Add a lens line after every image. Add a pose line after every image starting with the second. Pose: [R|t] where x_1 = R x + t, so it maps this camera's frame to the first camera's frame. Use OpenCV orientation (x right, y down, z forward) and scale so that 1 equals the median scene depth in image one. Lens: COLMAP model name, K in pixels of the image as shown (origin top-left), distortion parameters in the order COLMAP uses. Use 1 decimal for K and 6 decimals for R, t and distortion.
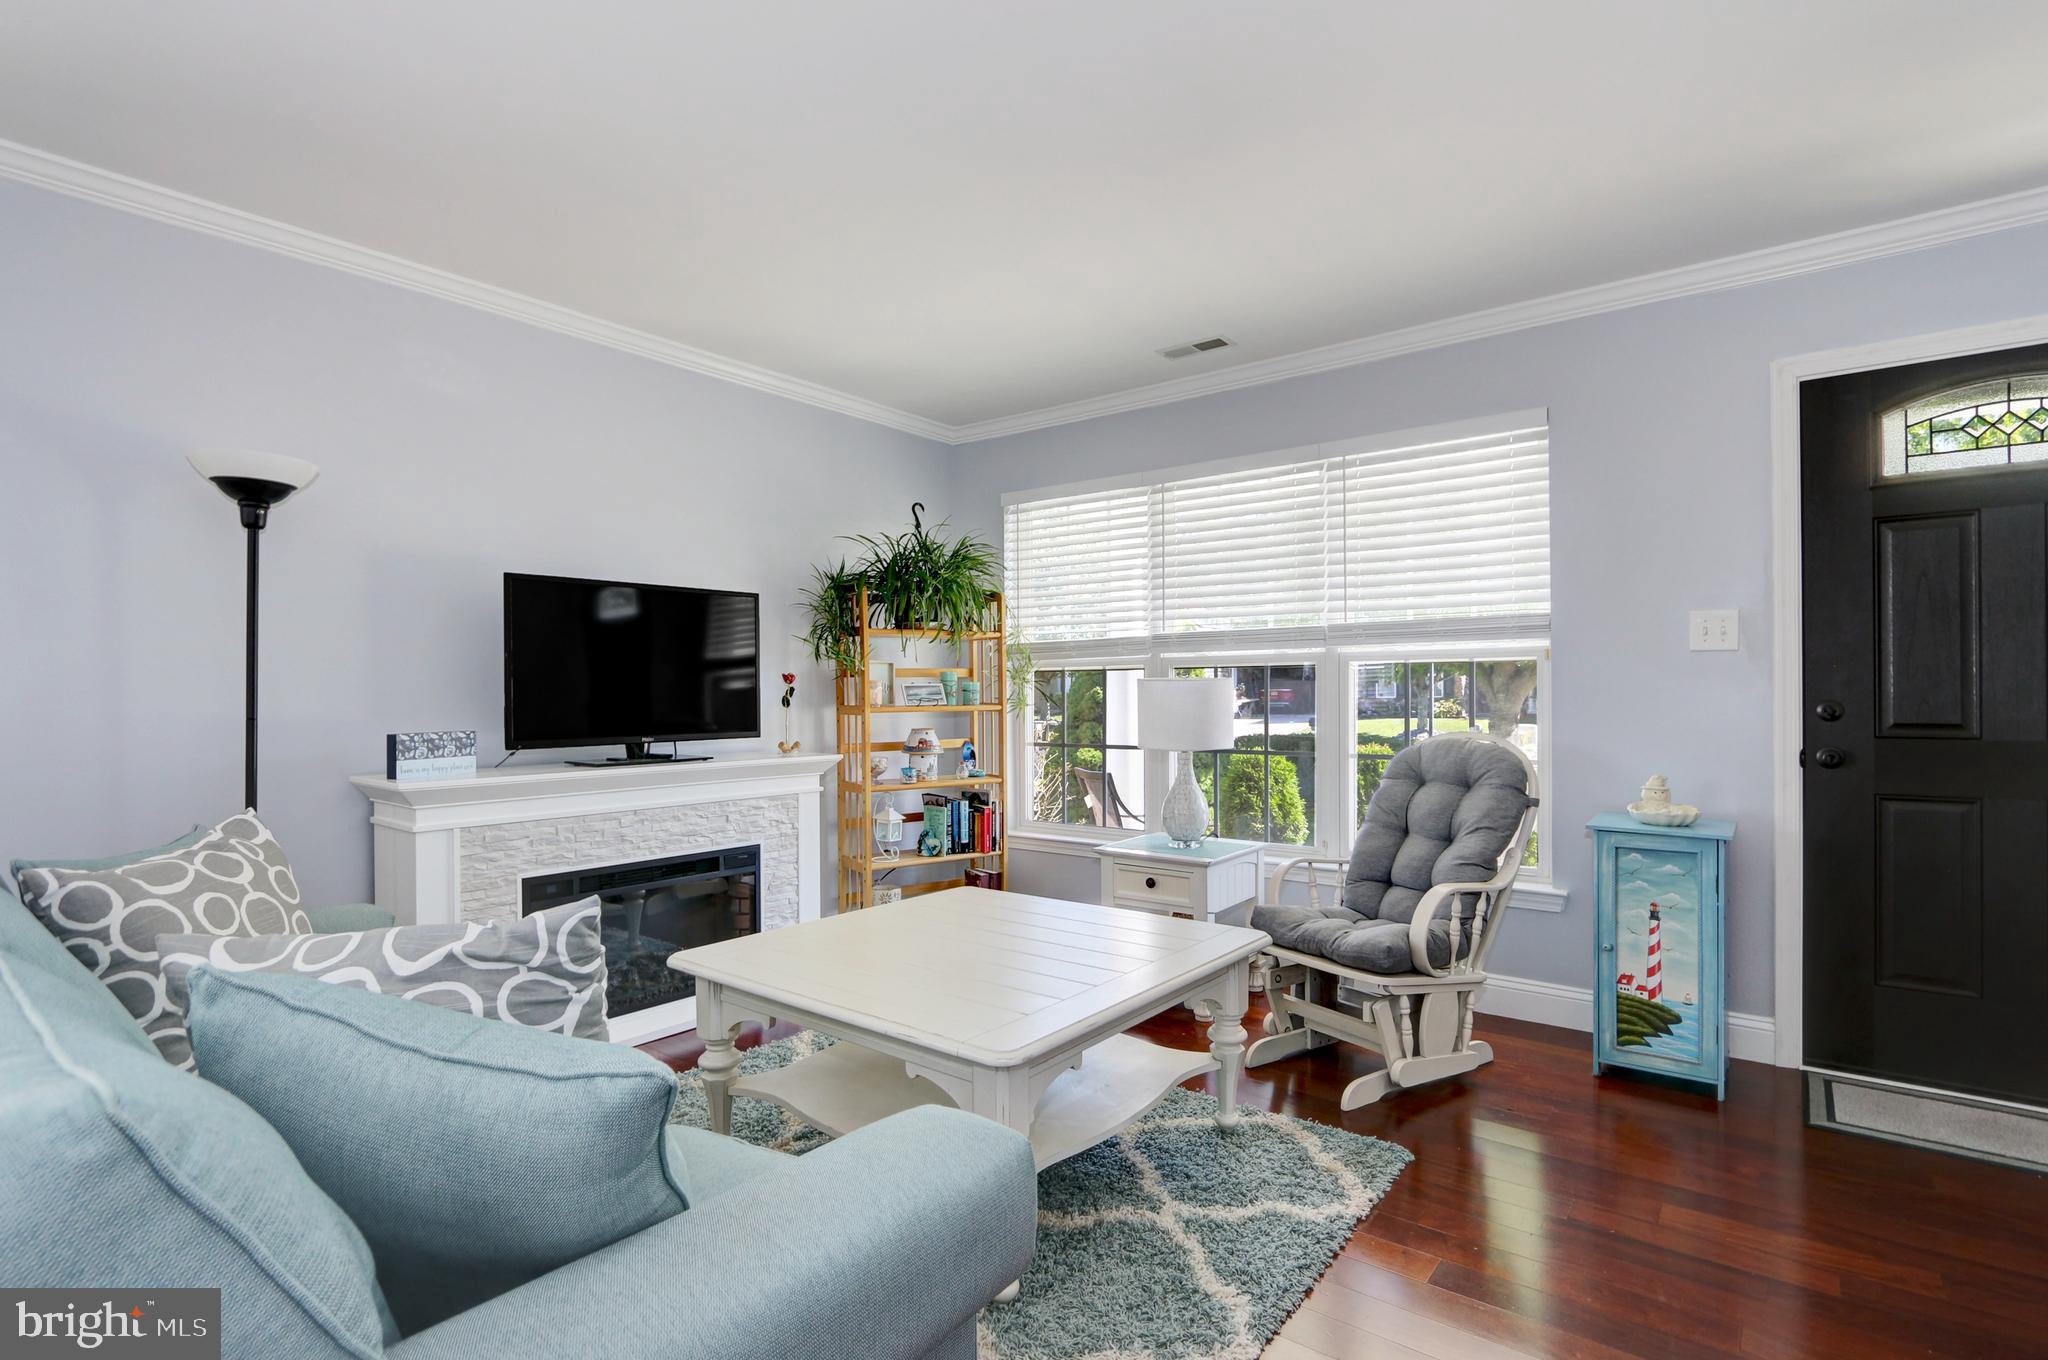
lens RADIAL K [[982.2, 0, 1059.3], [0, 982.2, 691.1], [0, 0, 1]] dist [-0.015389, 0.000585]
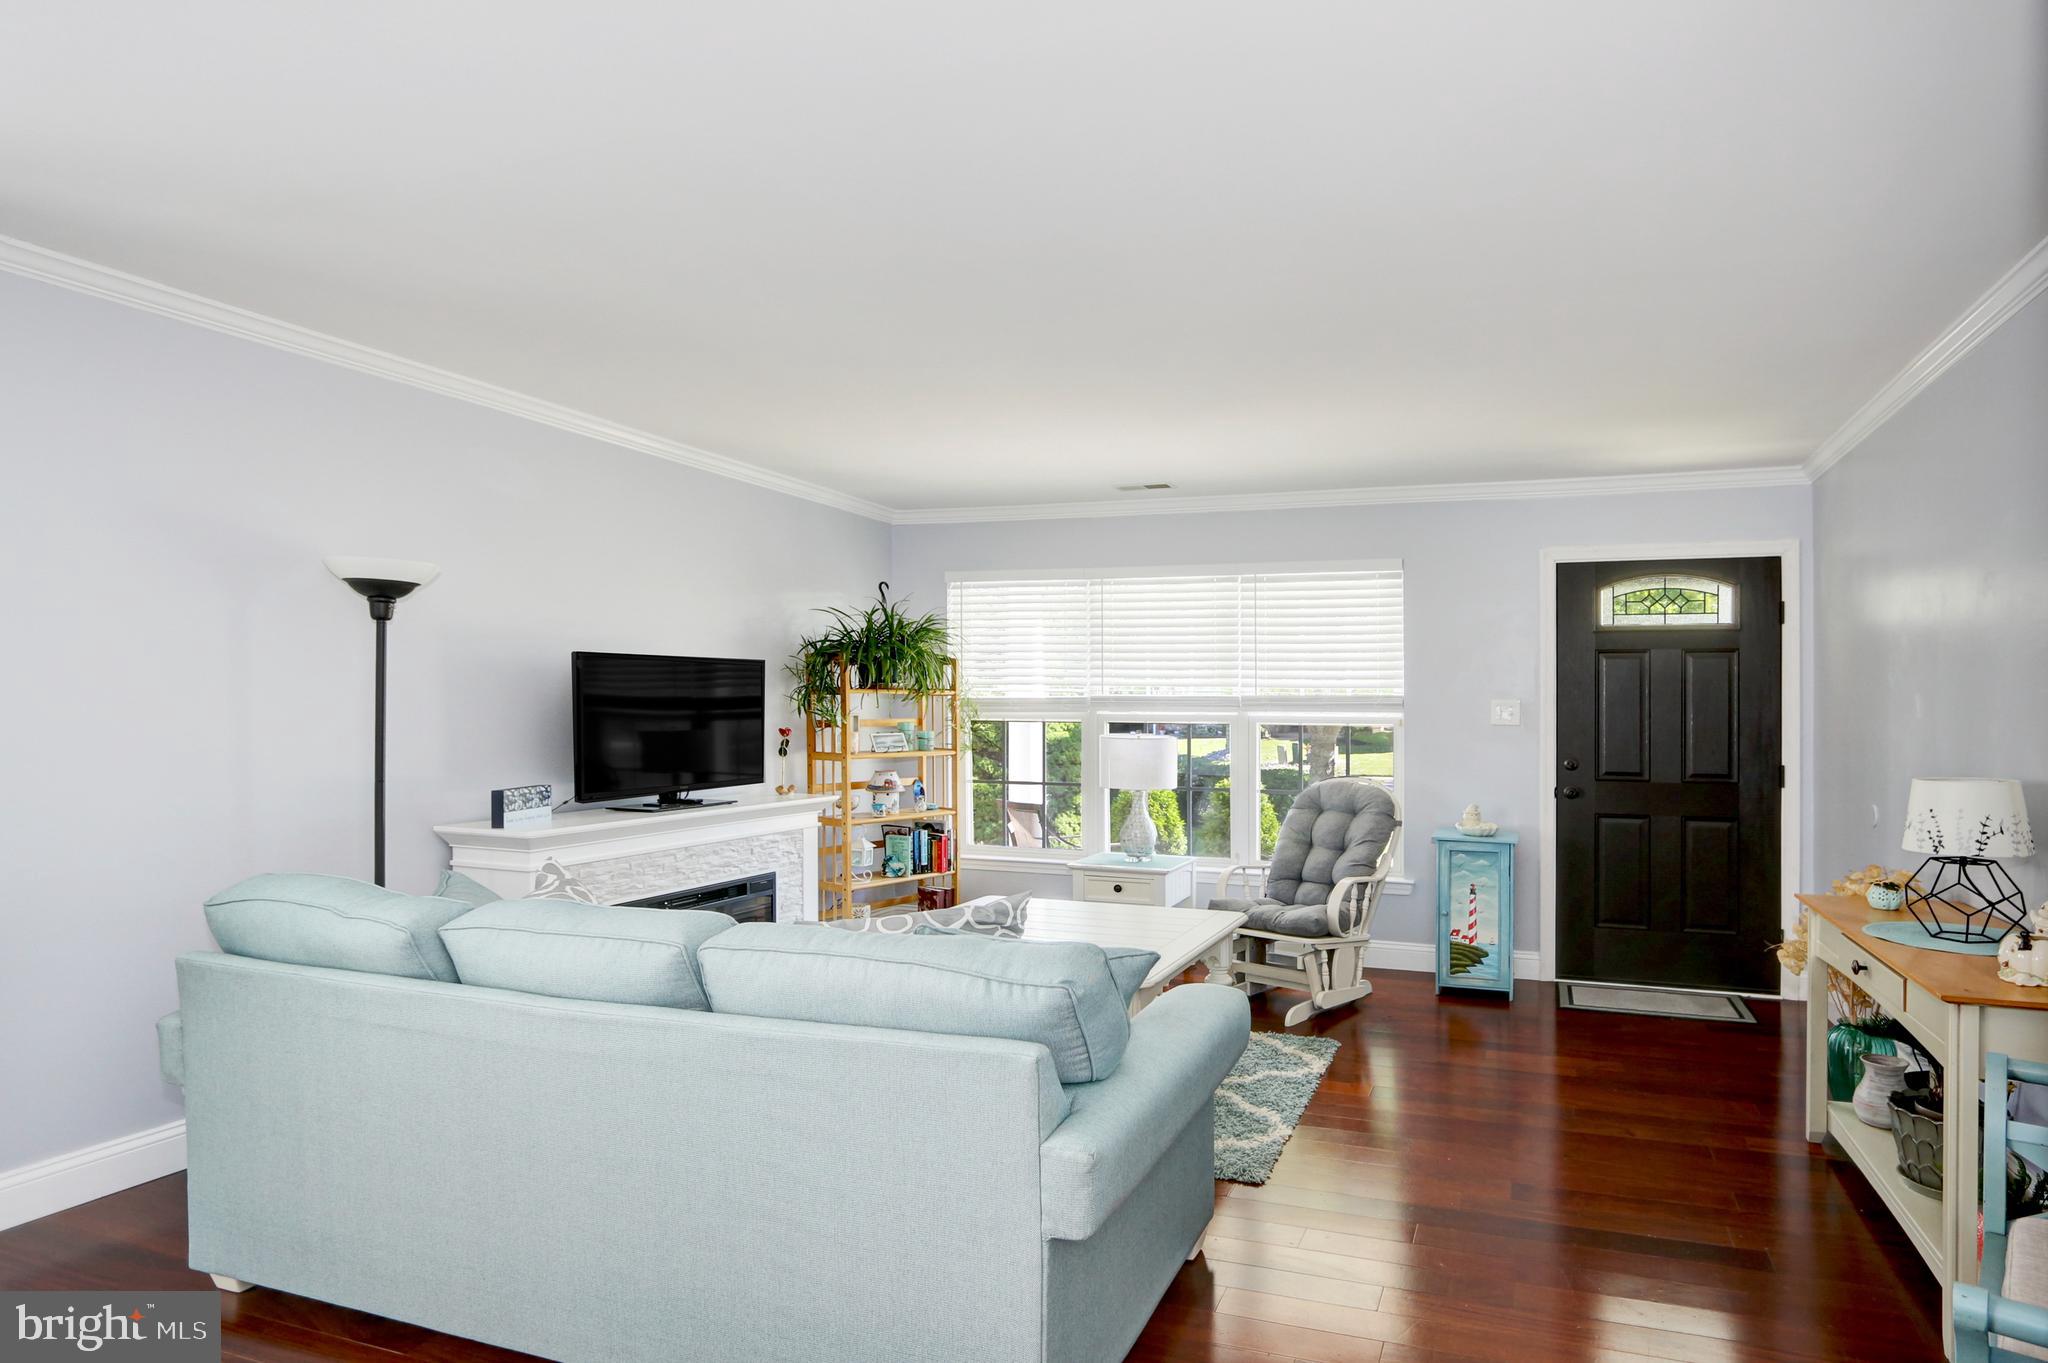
lens RADIAL K [[955.3, 0, 1049.7], [0, 955.3, 743.0], [0, 0, 1]] dist [-0.017888, 0.000076]
pose [[0.985281, -0.014061, 0.170362, -0.305057], [0.009152, 0.999521, 0.029564, -0.061042], [-0.170696, -0.027570, 0.984938, -0.375713]]
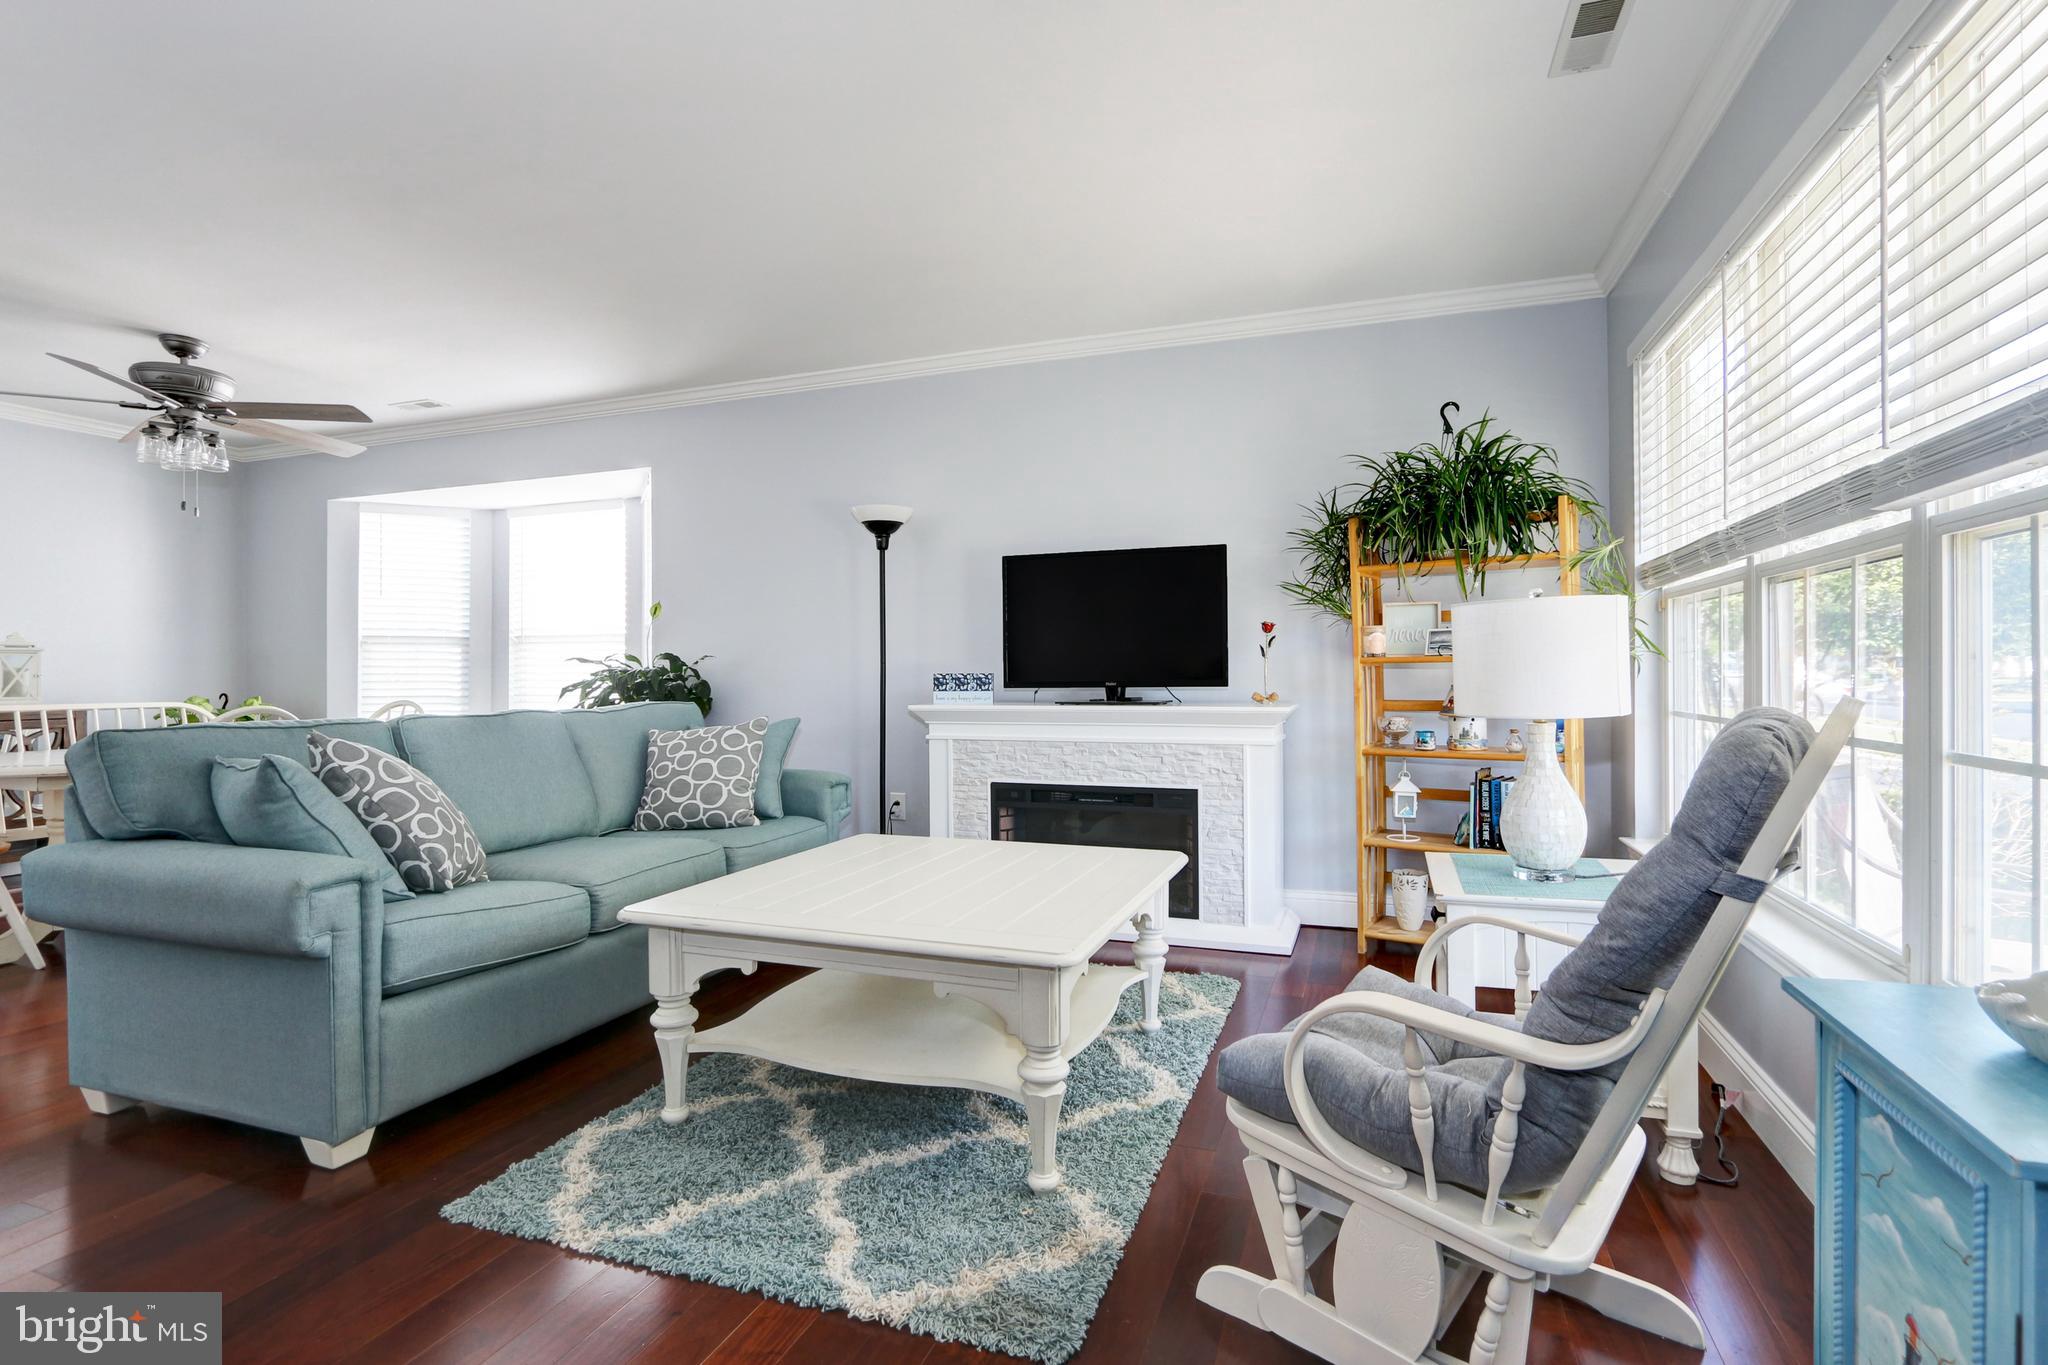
lens RADIAL K [[979.5, 0, 1055.0], [0, 979.5, 672.9], [0, 0, 1]] dist [-0.025755, 0.011321]
pose [[0.305232, 0.004645, -0.952267, 0.773114], [0.006356, 0.999956, 0.006915, 0.031963], [0.952257, -0.008164, 0.305189, 0.673308]]
